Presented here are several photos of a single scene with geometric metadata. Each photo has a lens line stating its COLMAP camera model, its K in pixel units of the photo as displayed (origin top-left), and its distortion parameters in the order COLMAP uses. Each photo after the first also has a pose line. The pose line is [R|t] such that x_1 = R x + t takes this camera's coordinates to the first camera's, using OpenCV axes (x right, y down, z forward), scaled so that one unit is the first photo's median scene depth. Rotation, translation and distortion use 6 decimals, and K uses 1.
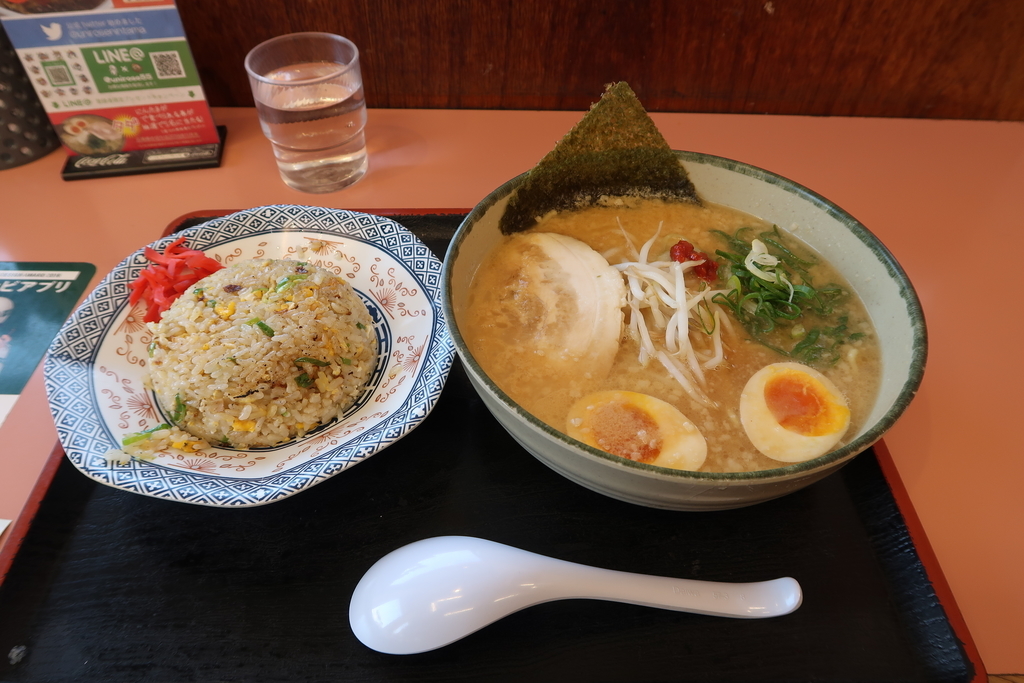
lens RADIAL K [[681.2, 0, 513.6], [0, 681.2, 336.9], [0, 0, 1]] dist [-0.028945, 0.008253]
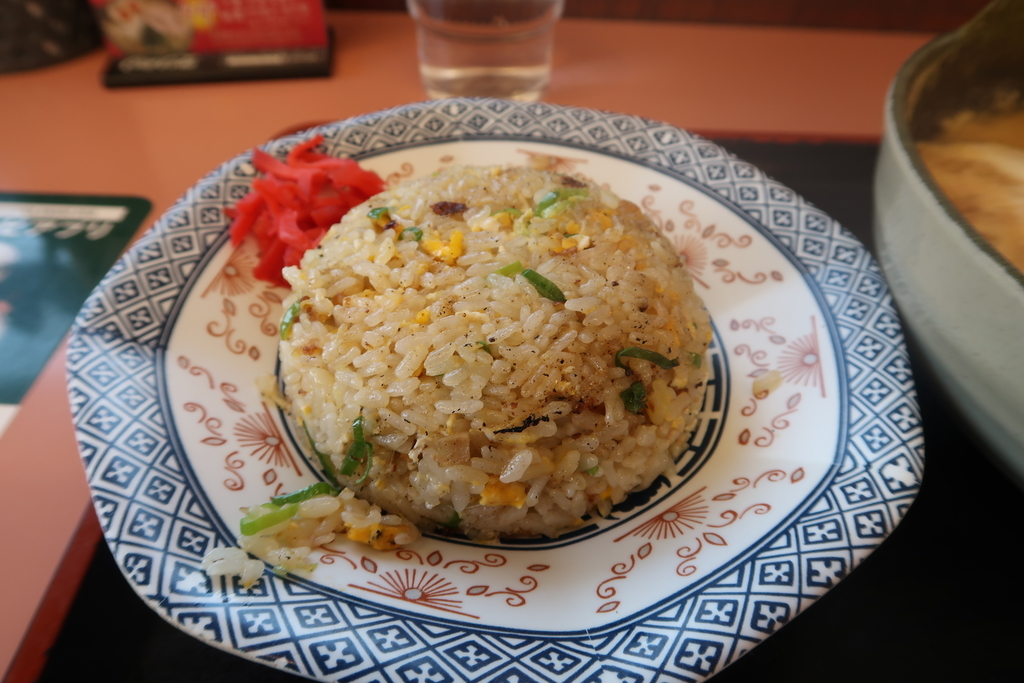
lens RADIAL K [[681.2, 0, 515.3], [0, 681.2, 337.1], [0, 0, 1]] dist [-0.028945, 0.008253]
pose [[0.999489, 0.029968, -0.011153, -0.368337], [-0.030245, 0.999215, -0.025572, 0.035888], [0.010378, 0.025896, 0.999611, 0.516115]]
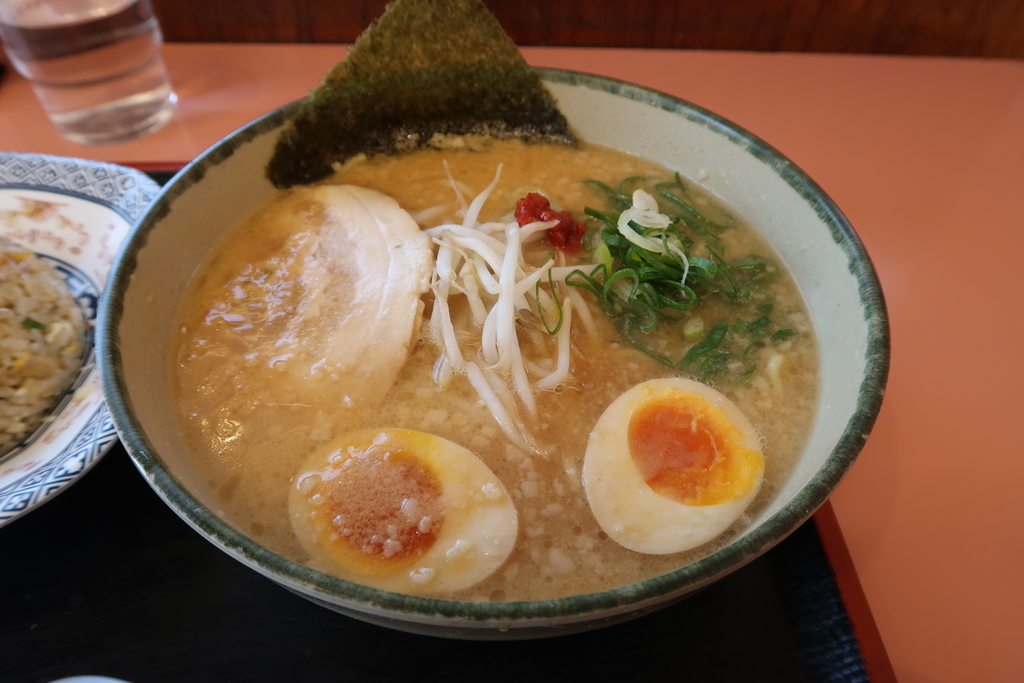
lens RADIAL K [[681.2, 0, 513.3], [0, 681.2, 335.0], [0, 0, 1]] dist [-0.028945, 0.008253]
pose [[0.999663, -0.008609, 0.024474, 0.232569], [0.008209, 0.999832, 0.016391, -0.013625], [-0.024611, -0.016184, 0.999566, 0.357964]]
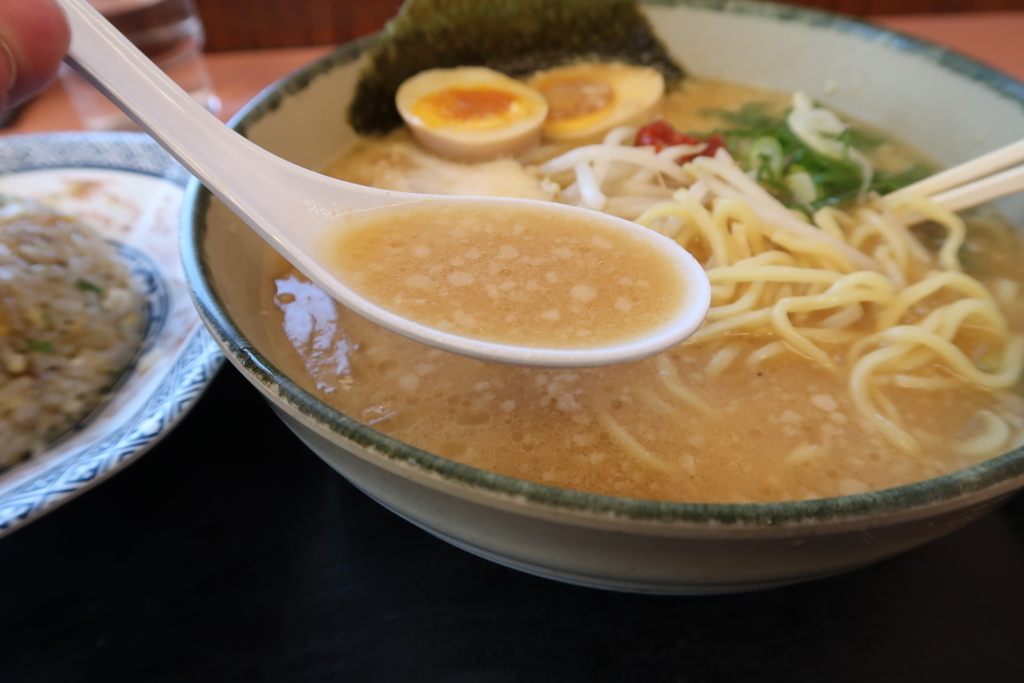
lens RADIAL K [[681.2, 0, 512.3], [0, 681.2, 344.5], [0, 0, 1]] dist [-0.028945, 0.008253]
pose [[0.997118, -0.075138, 0.010494, 0.117909], [0.075624, 0.995432, -0.058279, 0.093865], [-0.006067, 0.058904, 0.998245, 0.471957]]
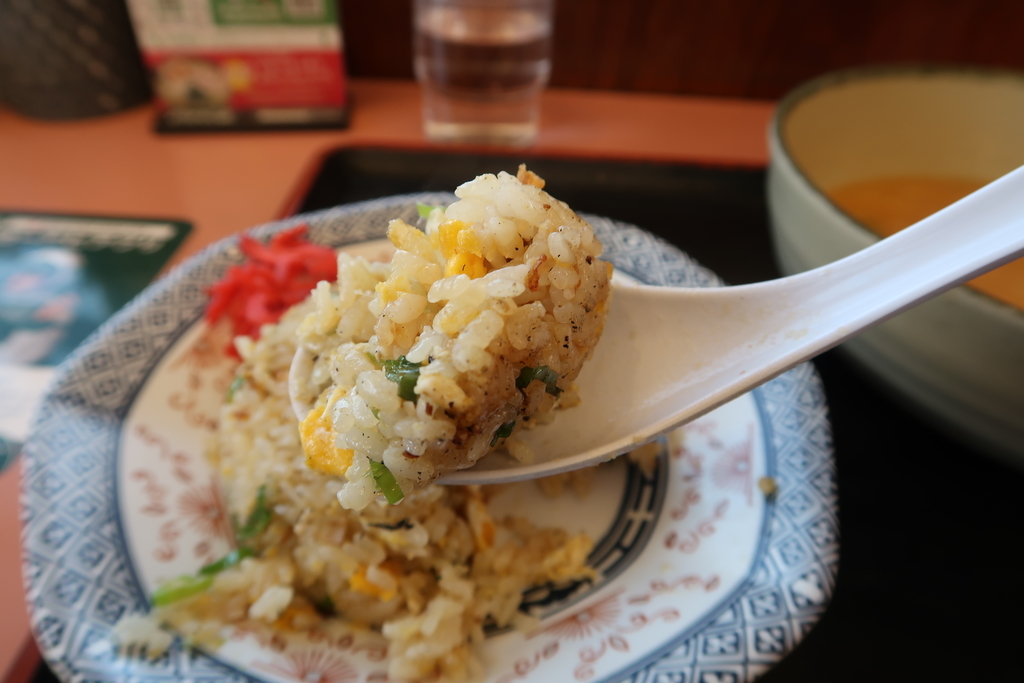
lens RADIAL K [[681.2, 0, 514.7], [0, 681.2, 344.2], [0, 0, 1]] dist [-0.028945, 0.008253]
pose [[0.994903, 0.084576, -0.054902, -0.303642], [-0.090899, 0.987947, -0.125294, 0.021055], [0.043644, 0.129646, 0.990599, 0.494625]]
